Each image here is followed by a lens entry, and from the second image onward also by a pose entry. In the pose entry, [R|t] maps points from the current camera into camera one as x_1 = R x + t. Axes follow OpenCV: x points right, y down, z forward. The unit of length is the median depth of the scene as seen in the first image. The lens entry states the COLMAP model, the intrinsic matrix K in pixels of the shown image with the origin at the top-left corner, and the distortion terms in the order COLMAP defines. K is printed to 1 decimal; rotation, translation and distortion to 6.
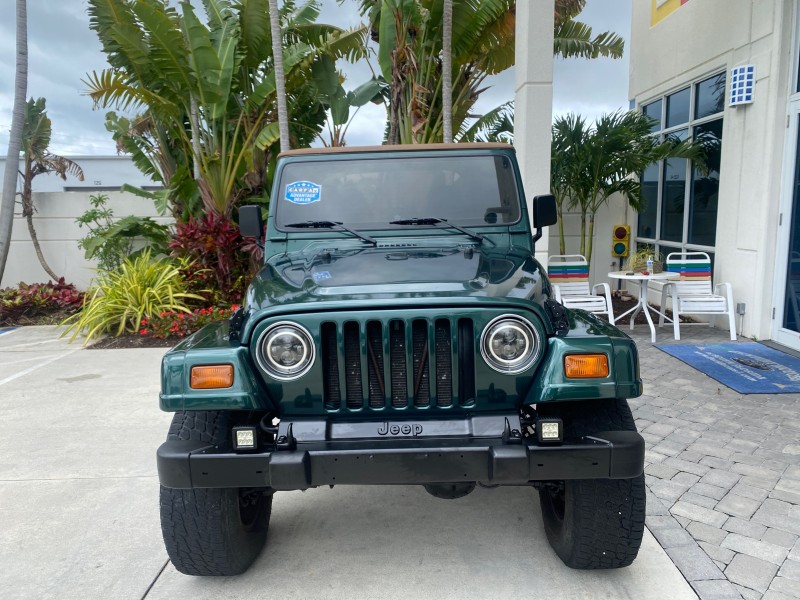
lens RADIAL K [[612.9, 0, 401.0], [0, 612.9, 300.6], [0, 0, 1]] dist [0.019614, -0.019036]
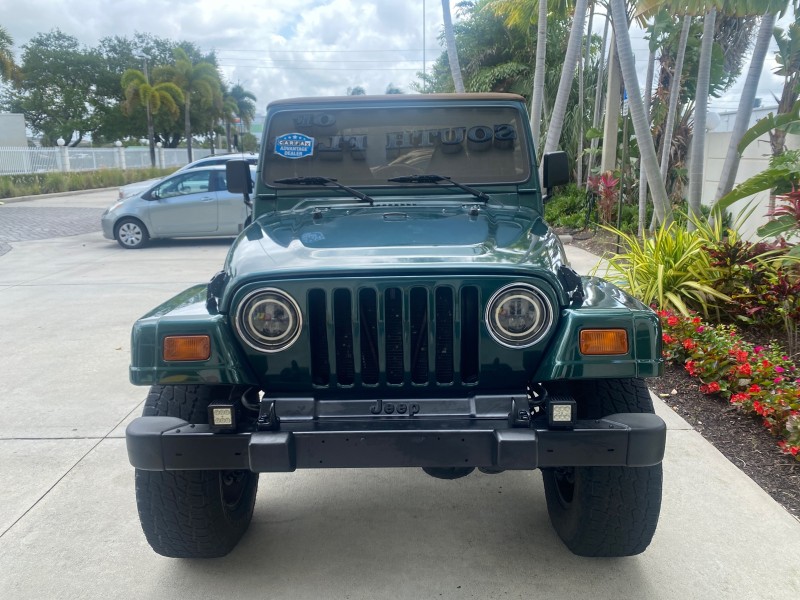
lens RADIAL K [[612.9, 0, 397.7], [0, 612.9, 303.9], [0, 0, 1]] dist [0.019614, -0.019036]
pose [[0.999900, 0.013023, -0.005568, 0.004833], [-0.012629, 0.997762, 0.065664, -0.002757], [0.006411, -0.065587, 0.997826, 0.090727]]
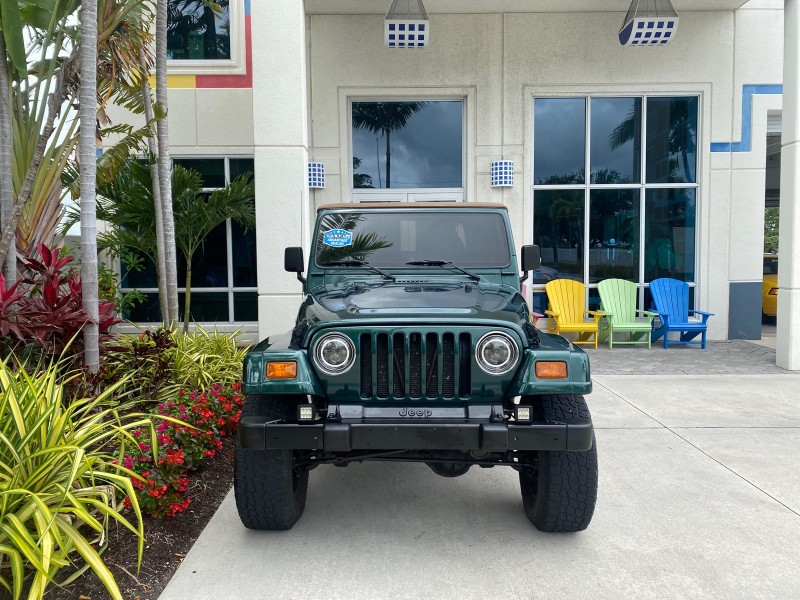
lens RADIAL K [[612.9, 0, 399.2], [0, 612.9, 299.6], [0, 0, 1]] dist [0.019614, -0.019036]
pose [[0.999591, 0.028365, -0.003735, -0.034487], [-0.028554, 0.997258, -0.068274, 0.043810], [0.001788, 0.068353, 0.997660, -0.331670]]
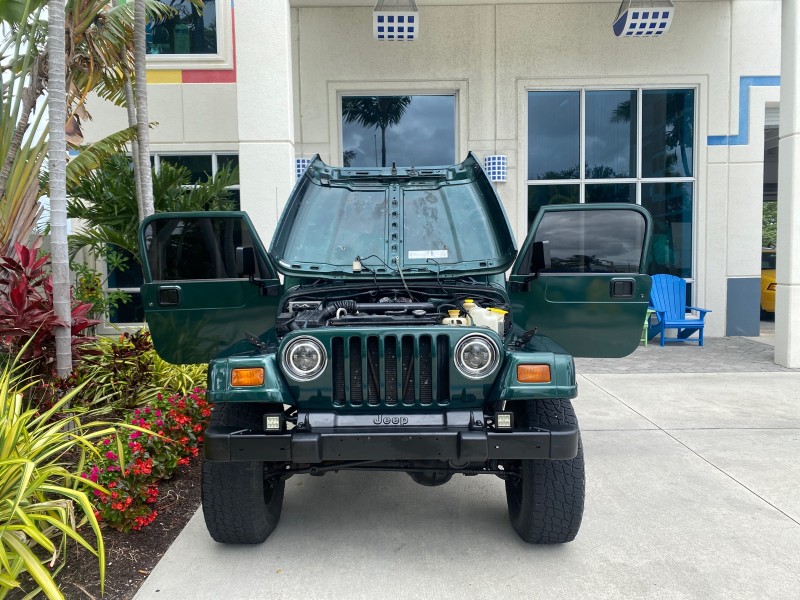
lens RADIAL K [[612.9, 0, 400.3], [0, 612.9, 300.8], [0, 0, 1]] dist [0.019614, -0.019036]
pose [[0.999774, 0.021182, -0.001575, 0.012576], [-0.021239, 0.997855, -0.061924, 0.031564], [0.000260, 0.061944, 0.998080, -0.264063]]
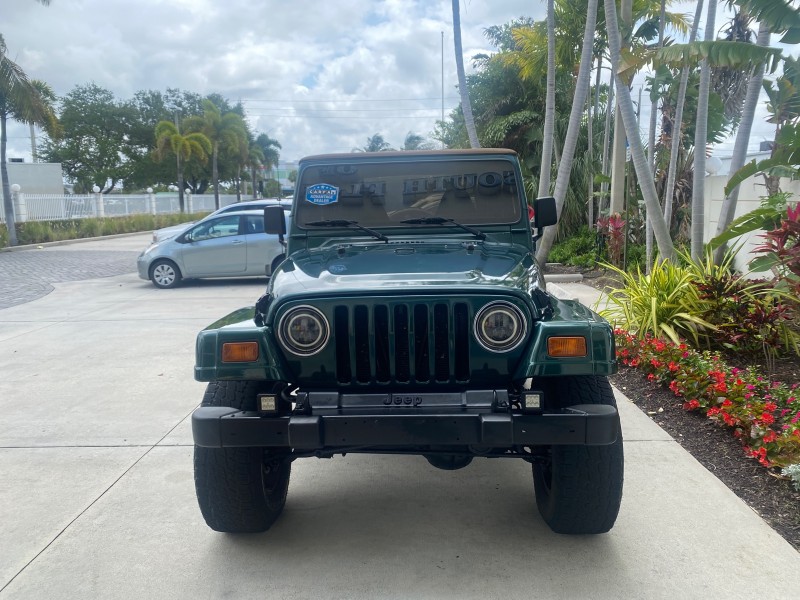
lens RADIAL K [[612.9, 0, 399.0], [0, 612.9, 307.0], [0, 0, 1]] dist [0.019614, -0.019036]
pose [[0.999255, 0.010292, -0.037205, 0.027803], [-0.010194, 0.999944, 0.002826, 0.028164], [0.037232, -0.002444, 0.999304, -0.120160]]
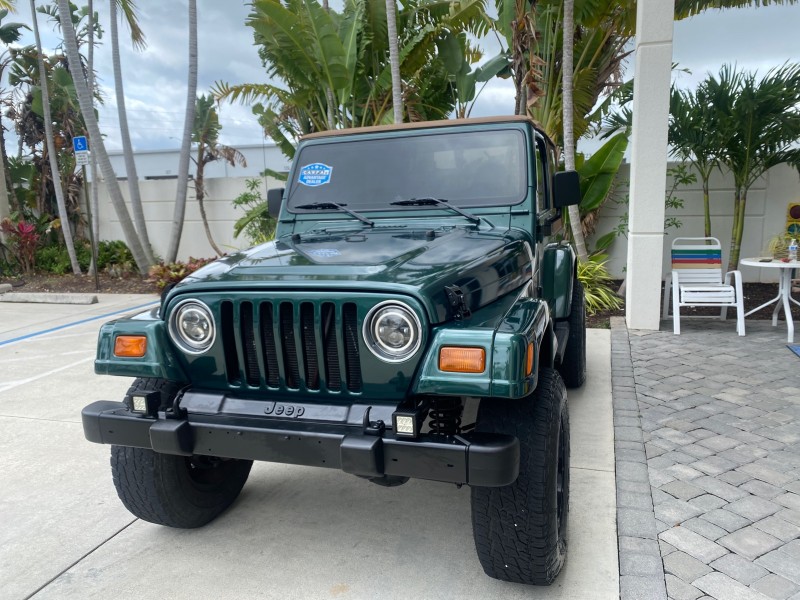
lens RADIAL K [[612.9, 0, 405.4], [0, 612.9, 300.5], [0, 0, 1]] dist [0.019614, -0.019036]
pose [[0.951172, 0.040613, -0.305977, 0.415932], [-0.030627, 0.998832, 0.037370, -0.012092], [0.307137, -0.026175, 0.951305, 0.087611]]
